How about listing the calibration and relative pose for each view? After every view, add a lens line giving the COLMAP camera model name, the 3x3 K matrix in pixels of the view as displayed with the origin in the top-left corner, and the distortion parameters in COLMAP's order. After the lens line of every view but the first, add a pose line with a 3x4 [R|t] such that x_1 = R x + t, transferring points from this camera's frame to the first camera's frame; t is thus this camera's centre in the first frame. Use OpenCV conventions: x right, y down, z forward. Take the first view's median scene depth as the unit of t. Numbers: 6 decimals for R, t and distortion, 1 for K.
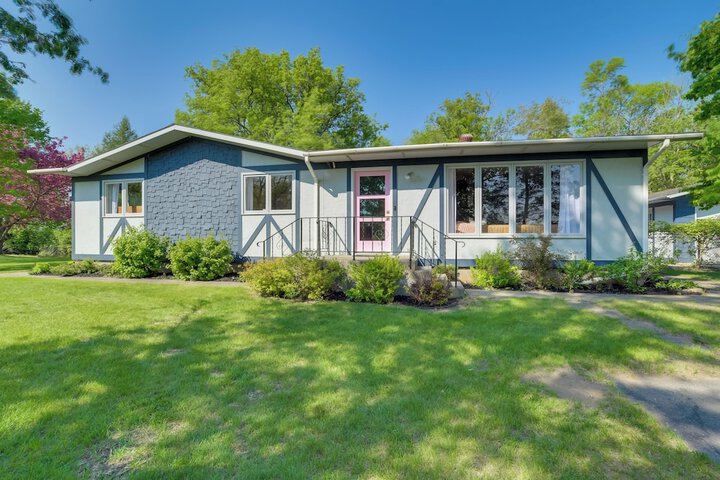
lens RADIAL K [[339.1, 0, 360.1], [0, 339.1, 240.5], [0, 0, 1]] dist [-0.034481, 0.001746]
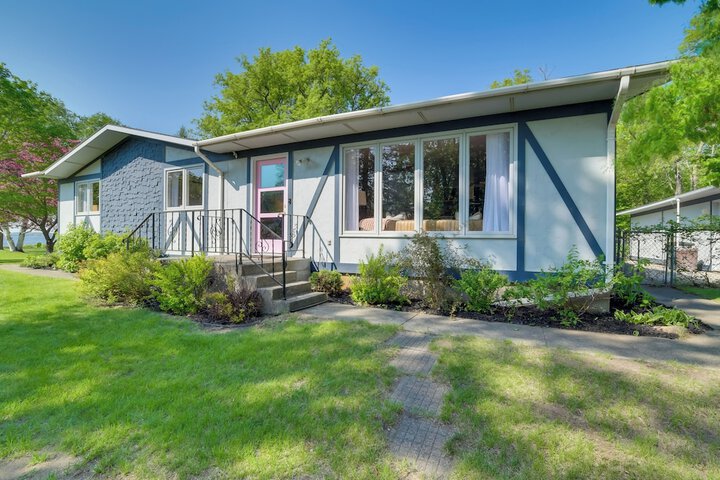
lens RADIAL K [[339.1, 0, 359.7], [0, 339.1, 239.2], [0, 0, 1]] dist [-0.034481, 0.001746]
pose [[0.967164, 0.010192, -0.253948, 0.485798], [-0.011153, 0.999935, -0.002348, -0.000183], [0.253908, 0.005103, 0.967215, 0.226206]]
